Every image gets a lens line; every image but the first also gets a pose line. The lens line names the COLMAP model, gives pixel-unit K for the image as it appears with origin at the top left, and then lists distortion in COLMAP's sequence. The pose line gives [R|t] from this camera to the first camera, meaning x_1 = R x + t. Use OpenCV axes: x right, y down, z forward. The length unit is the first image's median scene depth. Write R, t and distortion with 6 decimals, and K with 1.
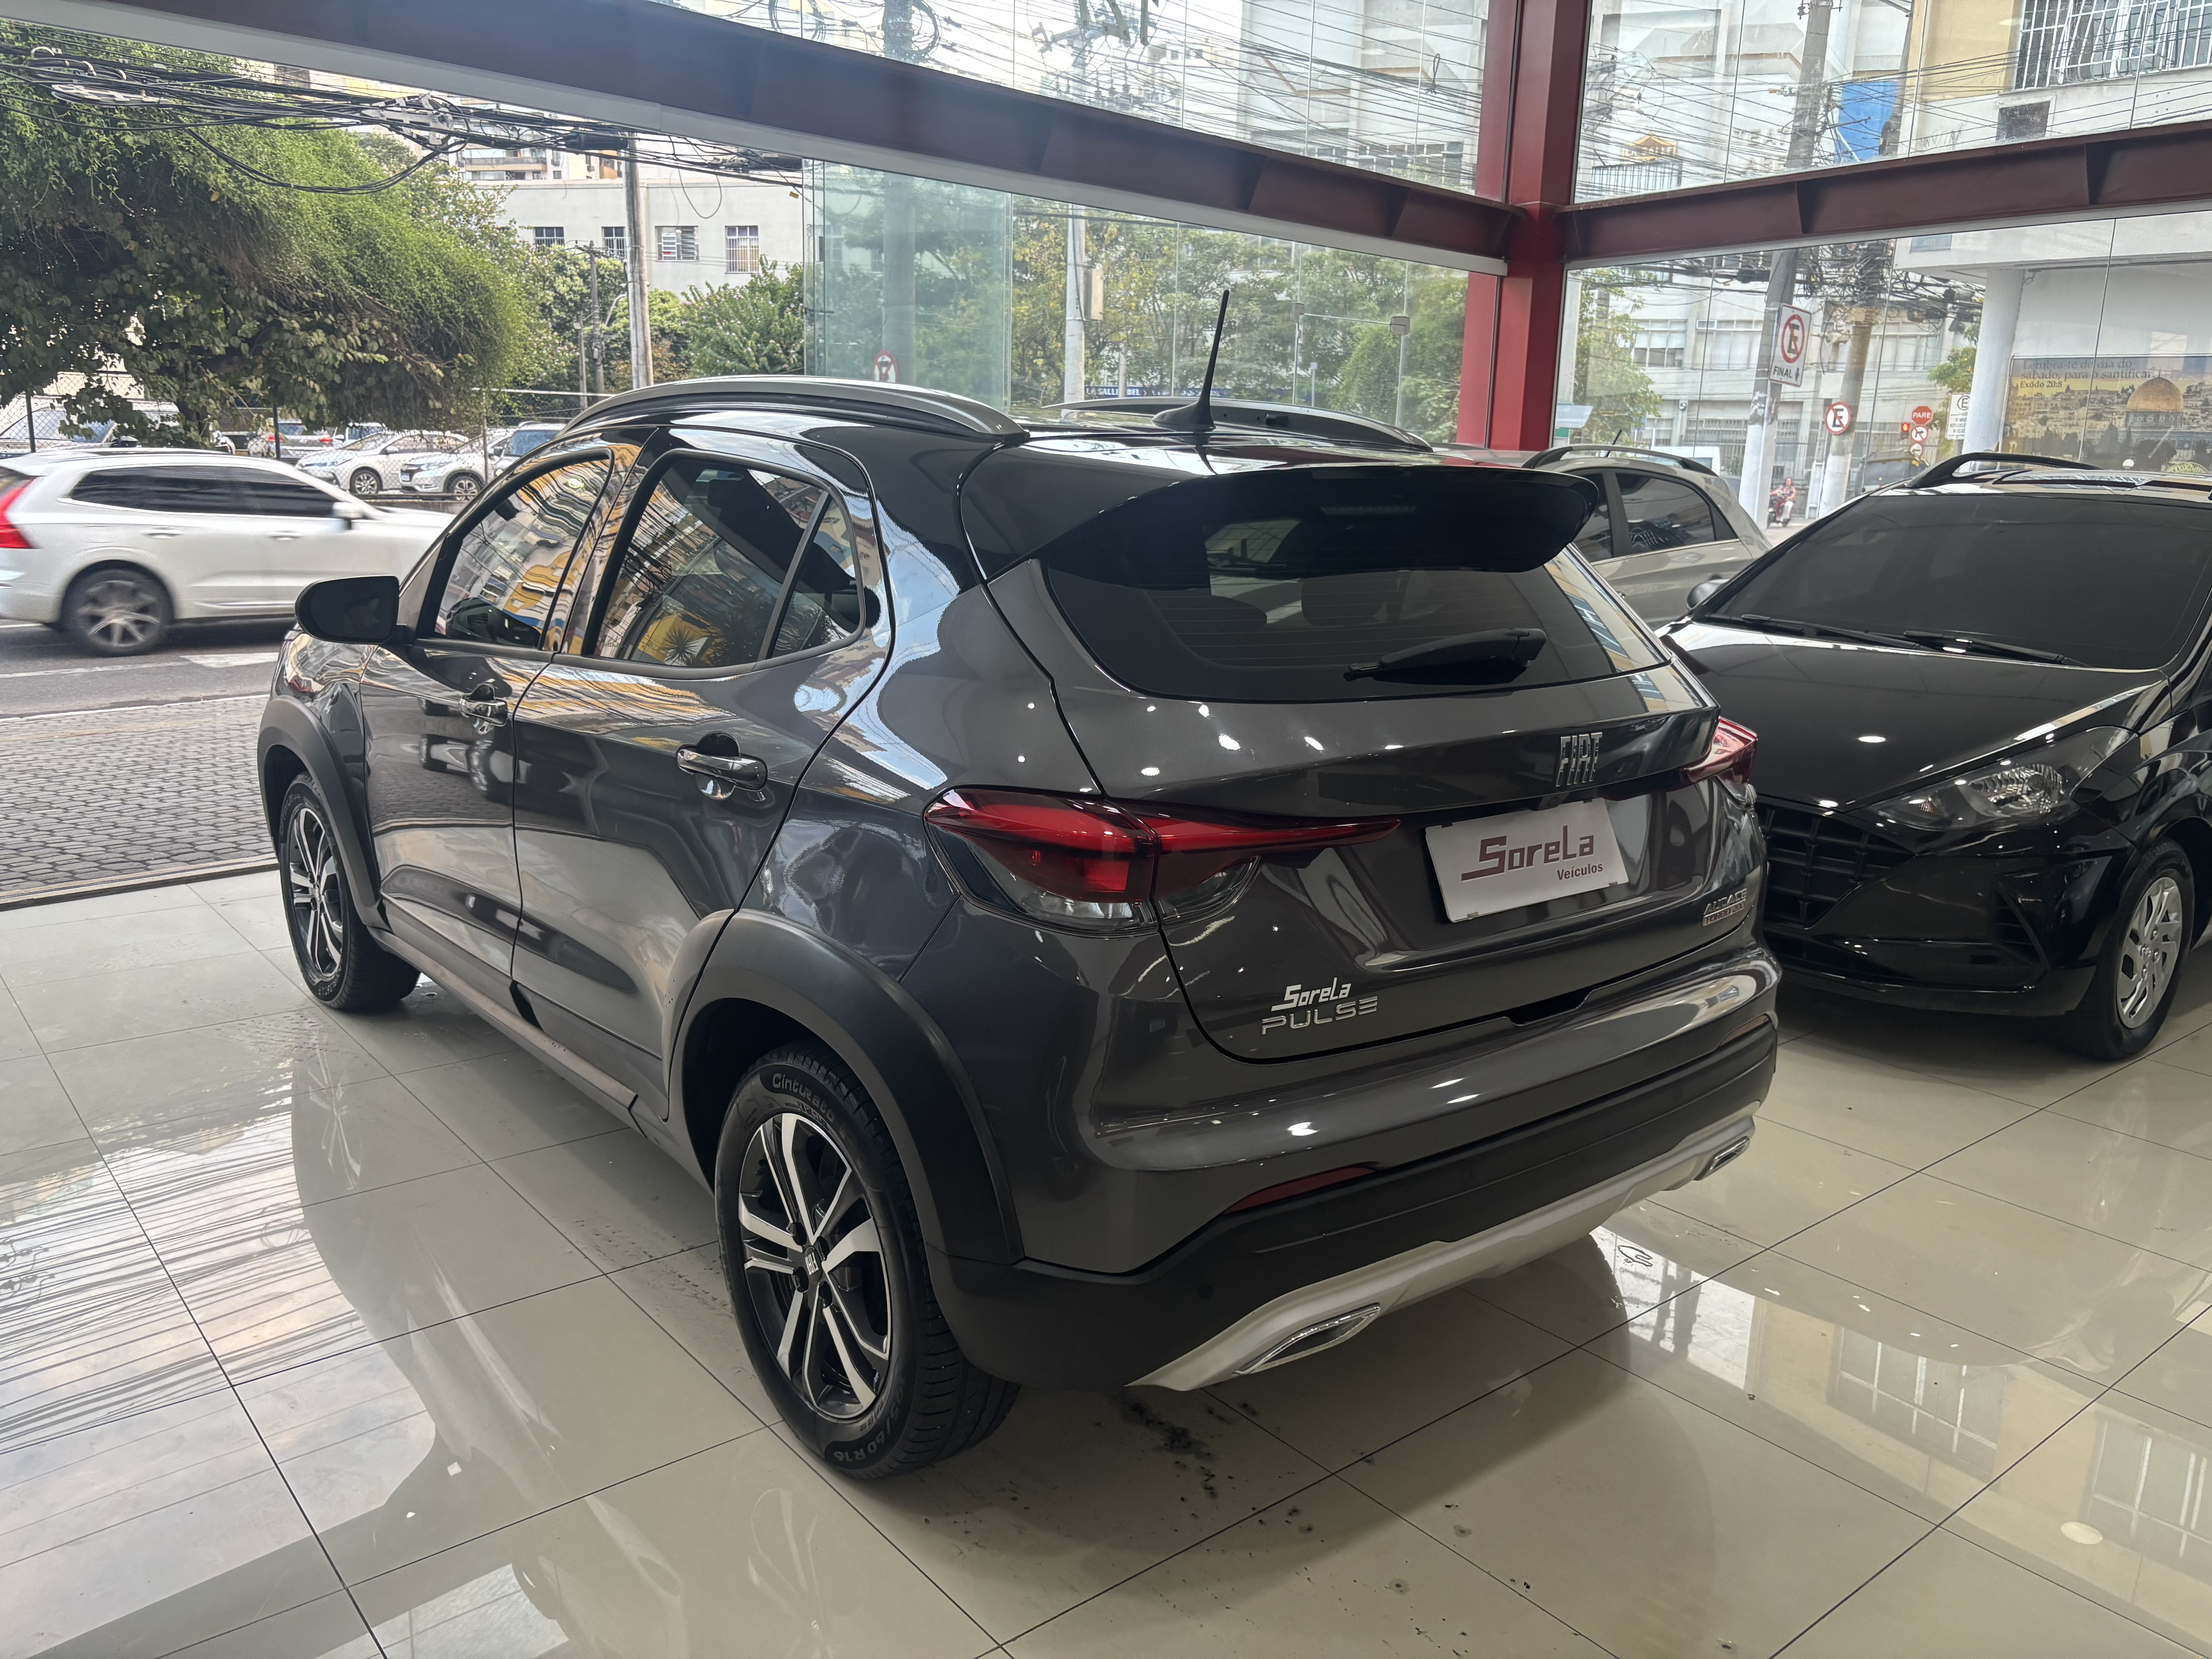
lens RADIAL K [[1695.0, 0, 1112.8], [0, 1695.0, 826.8], [0, 0, 1]] dist [0.036964, -0.040022]
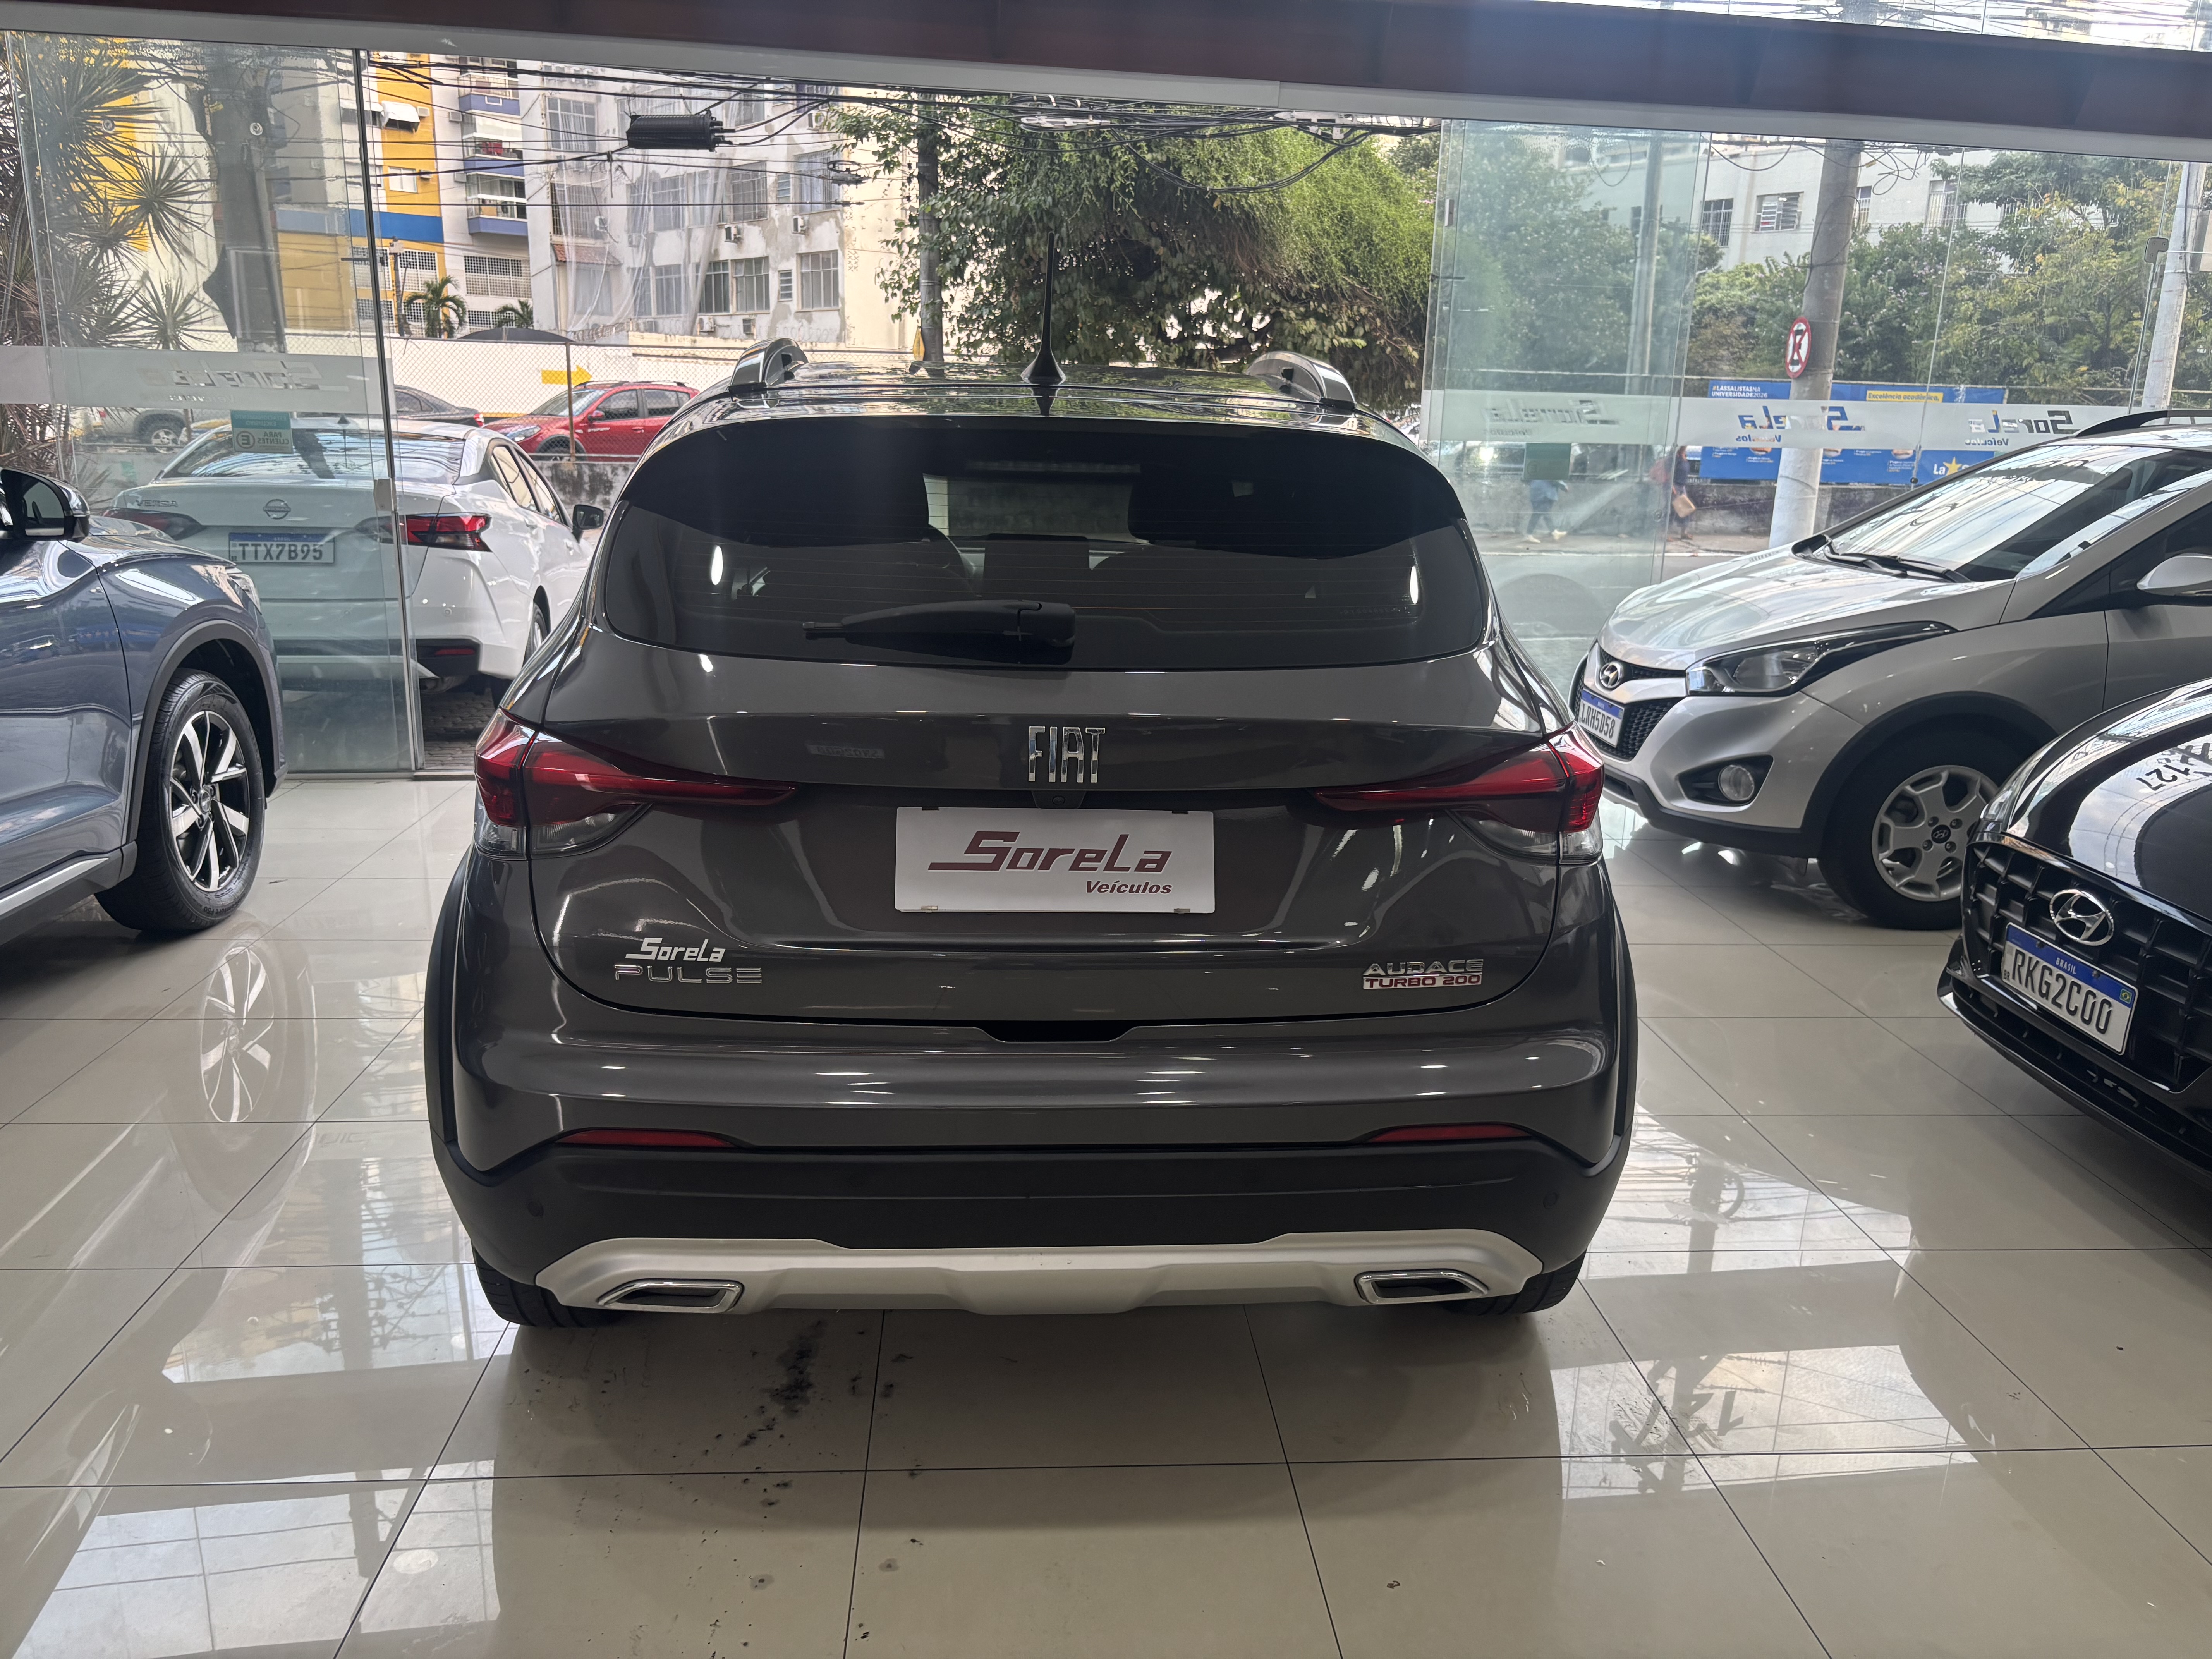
lens RADIAL K [[1695.0, 0, 1095.0], [0, 1695.0, 828.3], [0, 0, 1]] dist [0.036964, -0.040022]
pose [[0.820434, 0.134858, -0.555609, 0.128247], [-0.128366, 0.990423, 0.050847, -0.007998], [0.557144, 0.029605, 0.829888, 0.046704]]
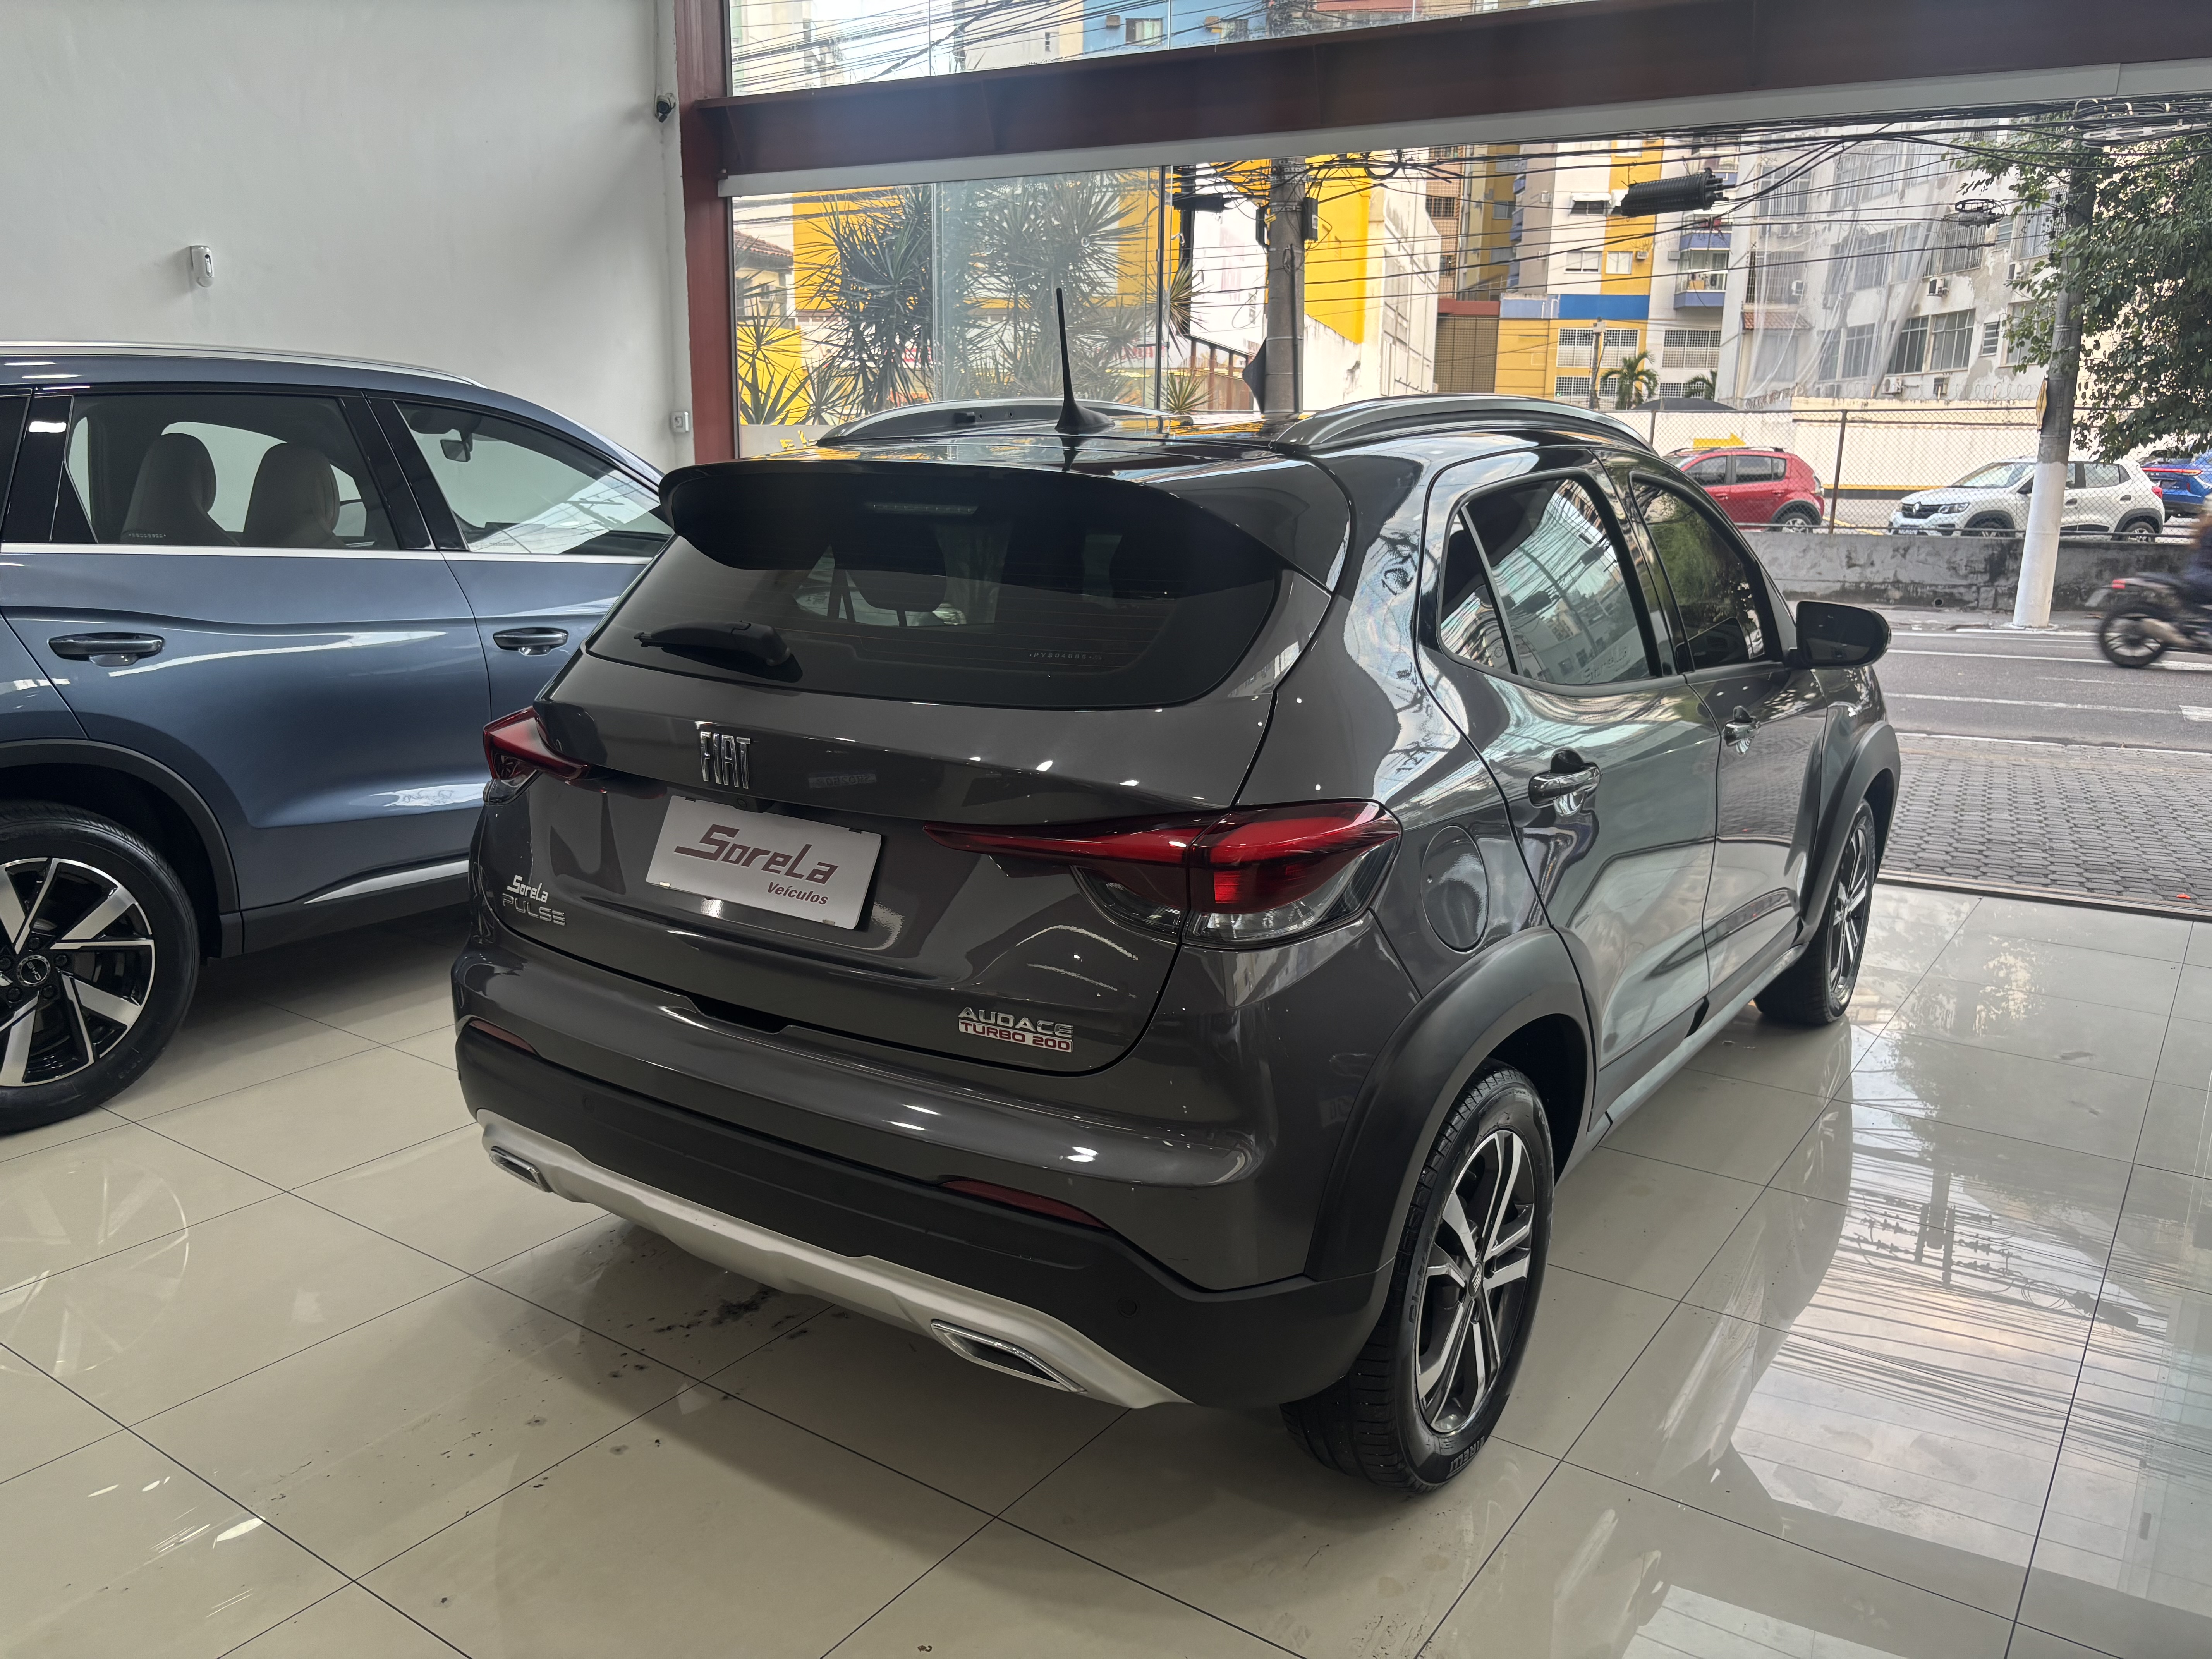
lens RADIAL K [[1695.0, 0, 1087.0], [0, 1695.0, 825.0], [0, 0, 1]] dist [0.036964, -0.040022]
pose [[0.275786, 0.185882, -0.943075, 0.206922], [-0.212002, 0.968726, 0.128942, -0.028565], [0.937549, 0.164373, 0.306569, 0.148708]]
